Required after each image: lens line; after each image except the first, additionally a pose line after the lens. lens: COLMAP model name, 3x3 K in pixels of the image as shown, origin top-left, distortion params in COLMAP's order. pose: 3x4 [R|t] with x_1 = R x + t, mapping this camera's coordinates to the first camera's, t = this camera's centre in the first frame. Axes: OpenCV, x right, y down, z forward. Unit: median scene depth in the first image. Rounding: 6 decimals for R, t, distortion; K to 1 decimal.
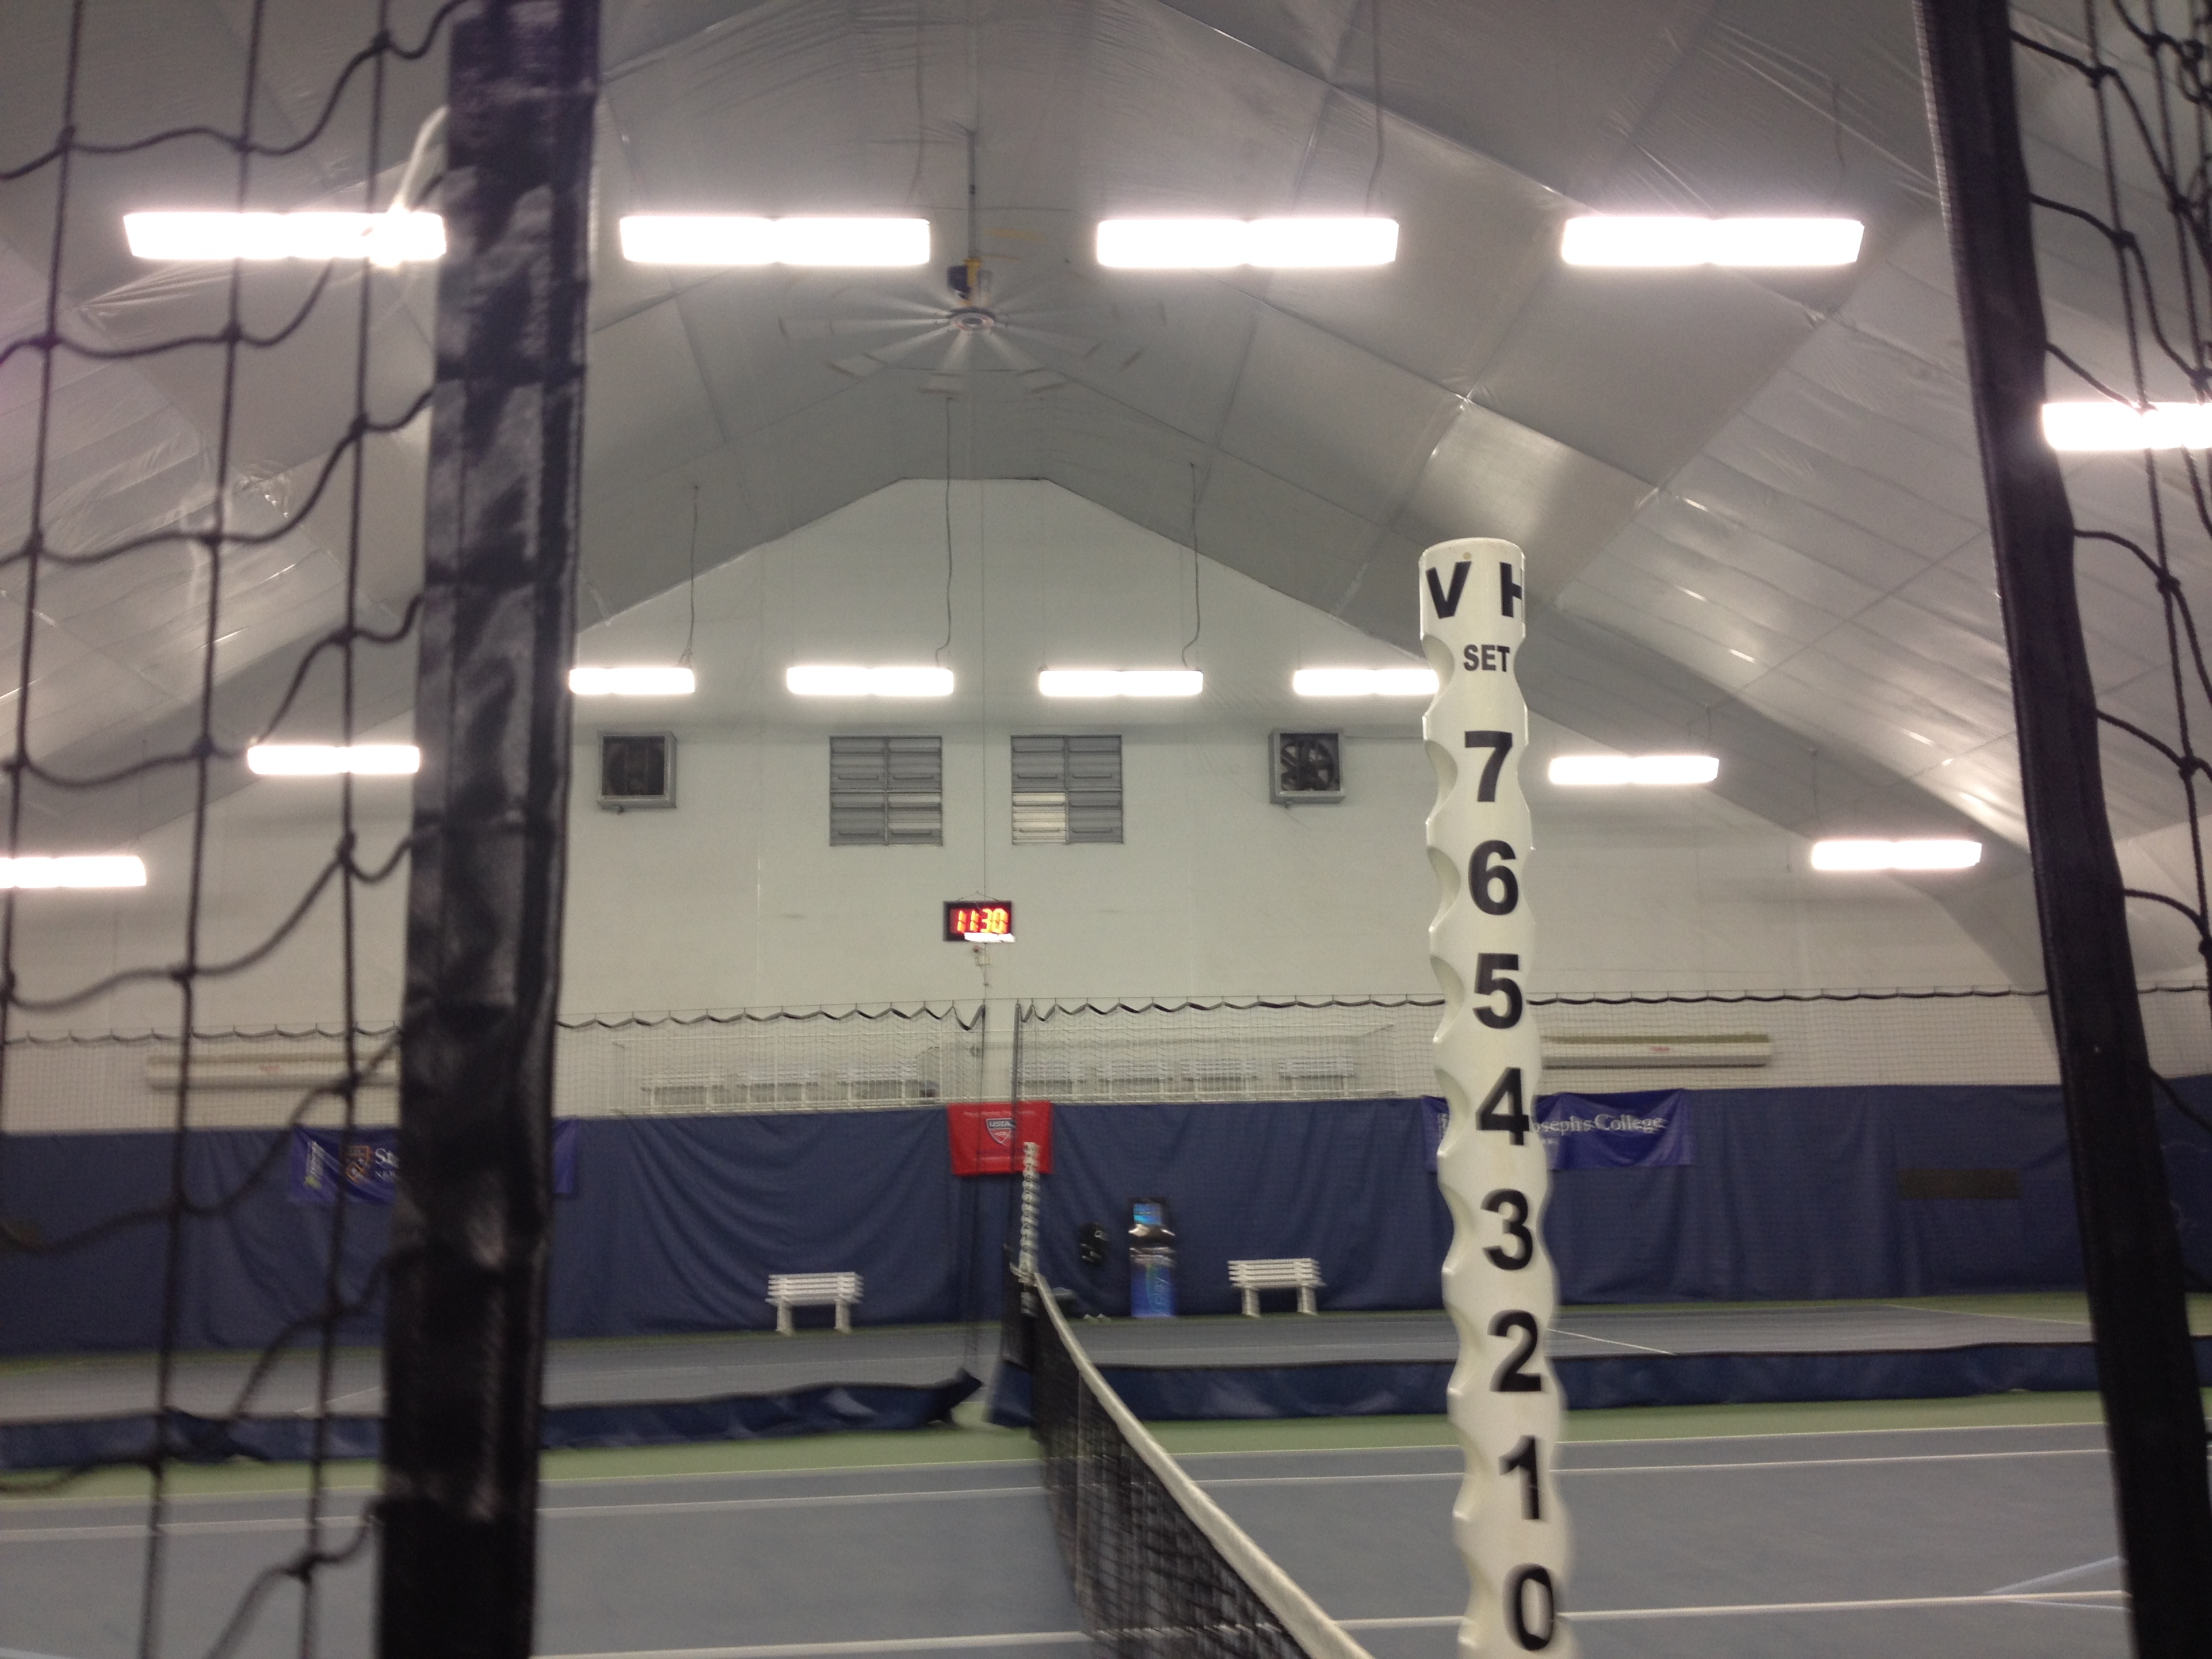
lens RADIAL K [[1881.7, 0, 1104.6], [0, 1881.7, 875.0], [0, 0, 1]] dist [0.214382, -0.480610]
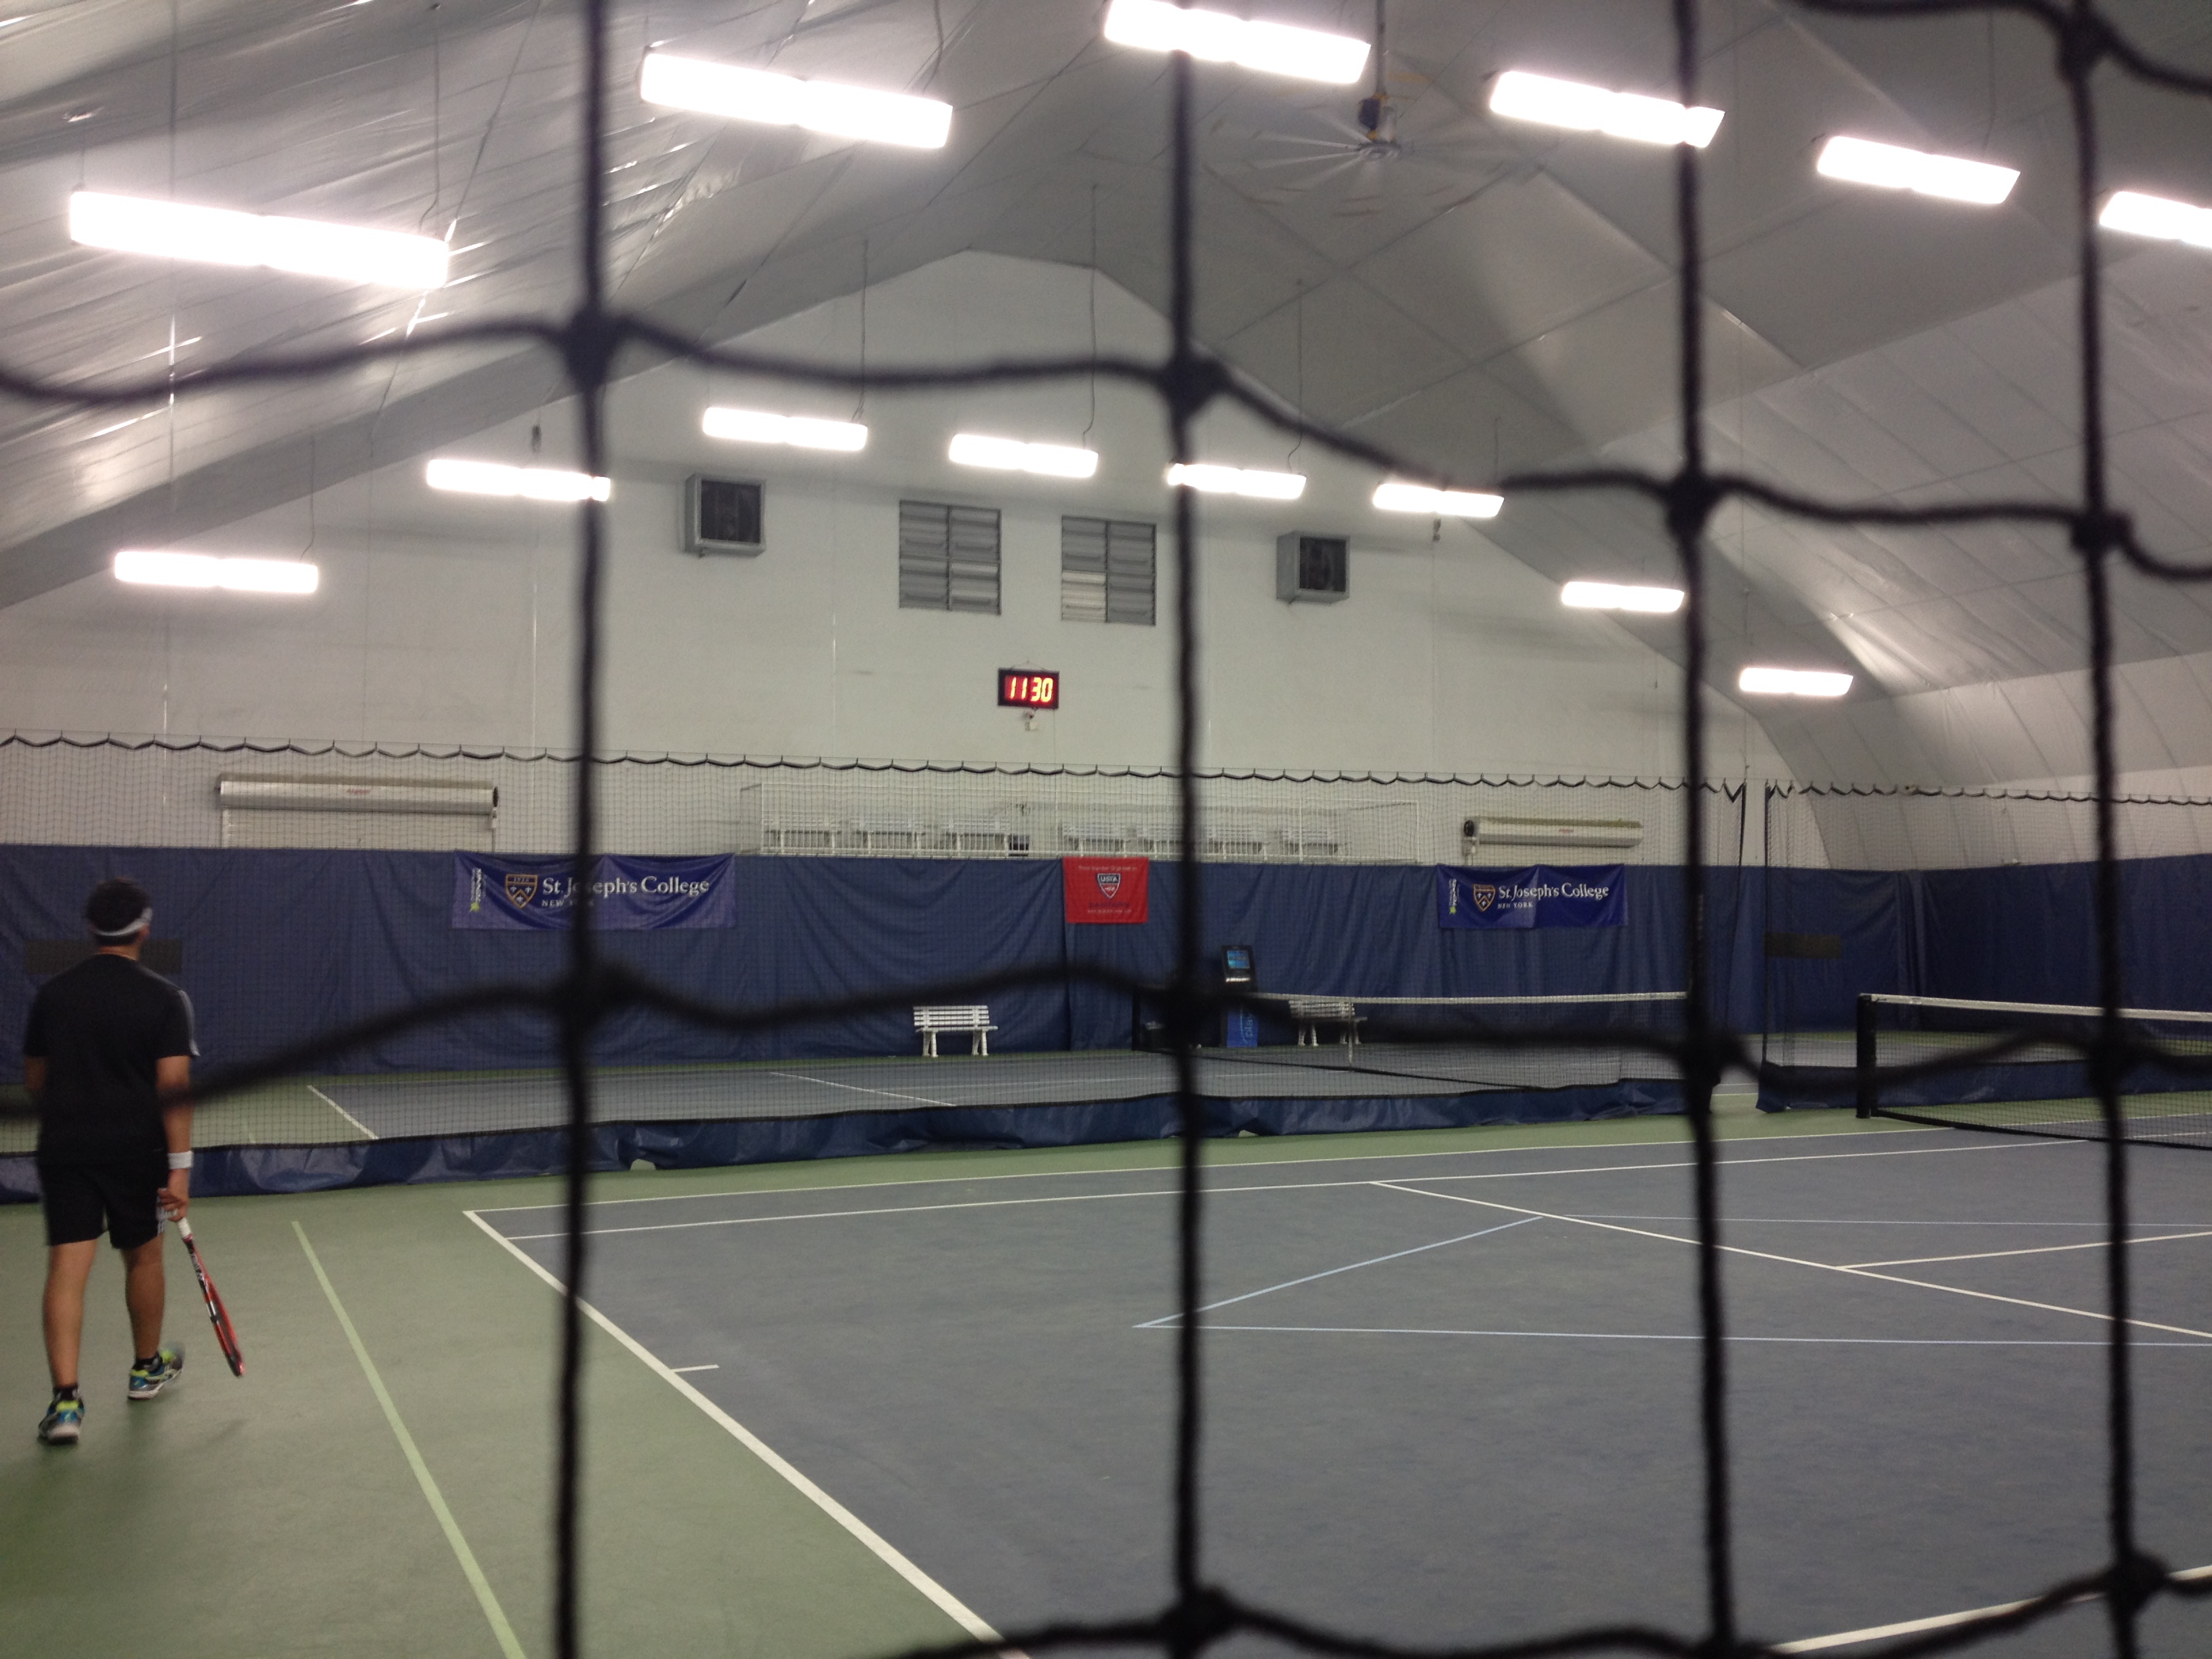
lens RADIAL K [[1859.3, 0, 1106.0], [0, 1859.3, 829.5], [0, 0, 1]] dist [0.294549, -0.455089]
pose [[0.949923, 0.040943, 0.309789, -0.351297], [-0.072239, 0.993297, 0.090234, 0.005134], [-0.304018, -0.108094, 0.946514, -0.028457]]
